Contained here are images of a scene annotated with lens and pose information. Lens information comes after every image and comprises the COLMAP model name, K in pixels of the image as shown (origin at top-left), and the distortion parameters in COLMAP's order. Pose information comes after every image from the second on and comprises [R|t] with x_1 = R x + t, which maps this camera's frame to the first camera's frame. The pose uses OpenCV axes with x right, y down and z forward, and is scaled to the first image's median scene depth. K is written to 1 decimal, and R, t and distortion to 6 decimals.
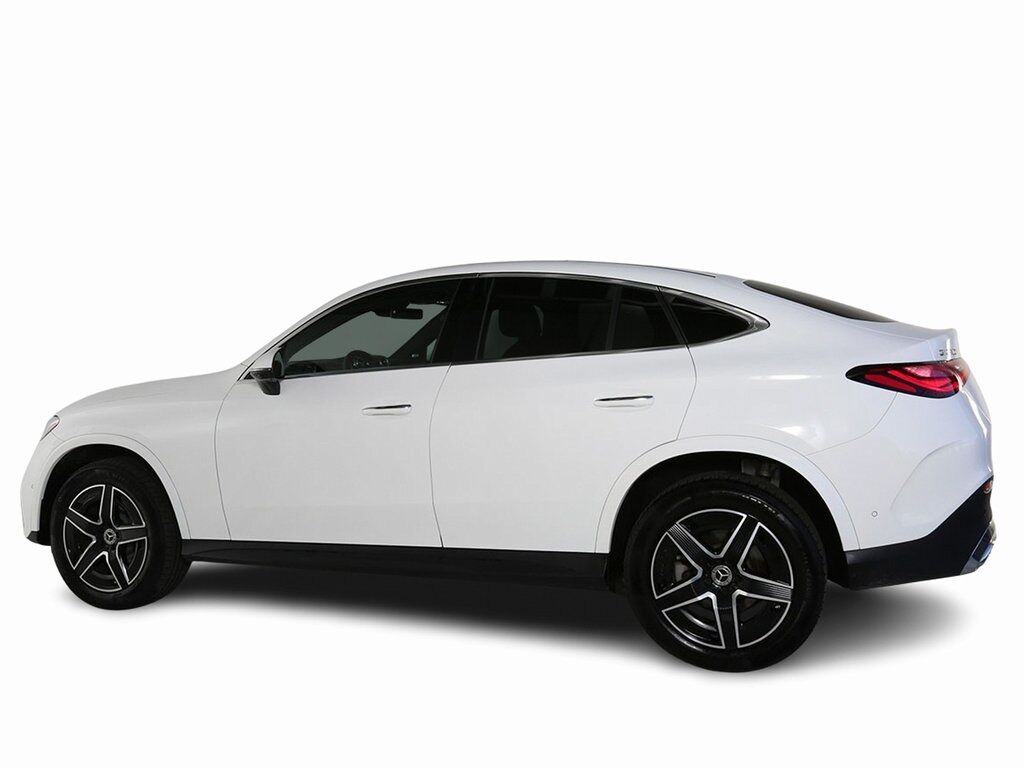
lens RADIAL K [[704.0, 0, 508.1], [0, 704.0, 381.4], [0, 0, 1]] dist [-0.010483, 0.009096]
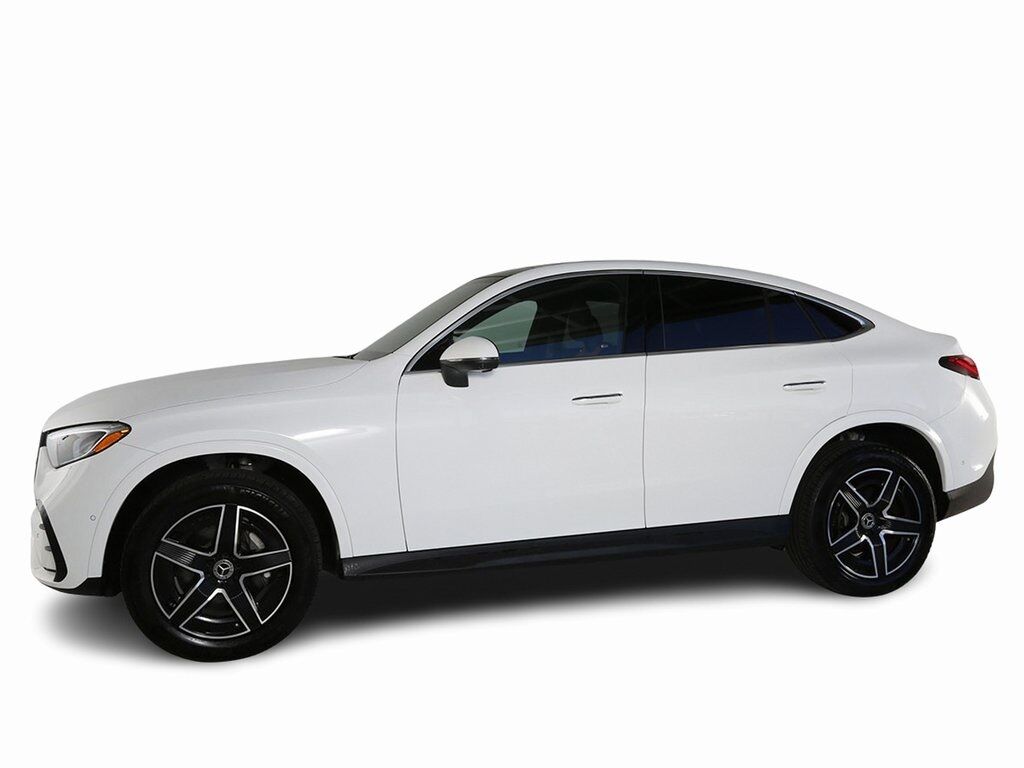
lens RADIAL K [[704.0, 0, 507.0], [0, 704.0, 379.2], [0, 0, 1]] dist [-0.010483, 0.009096]
pose [[0.880115, -0.007921, 0.474694, -0.781926], [0.013059, 0.999886, -0.007528, 0.016491], [-0.474581, 0.012825, 0.880118, 0.163225]]
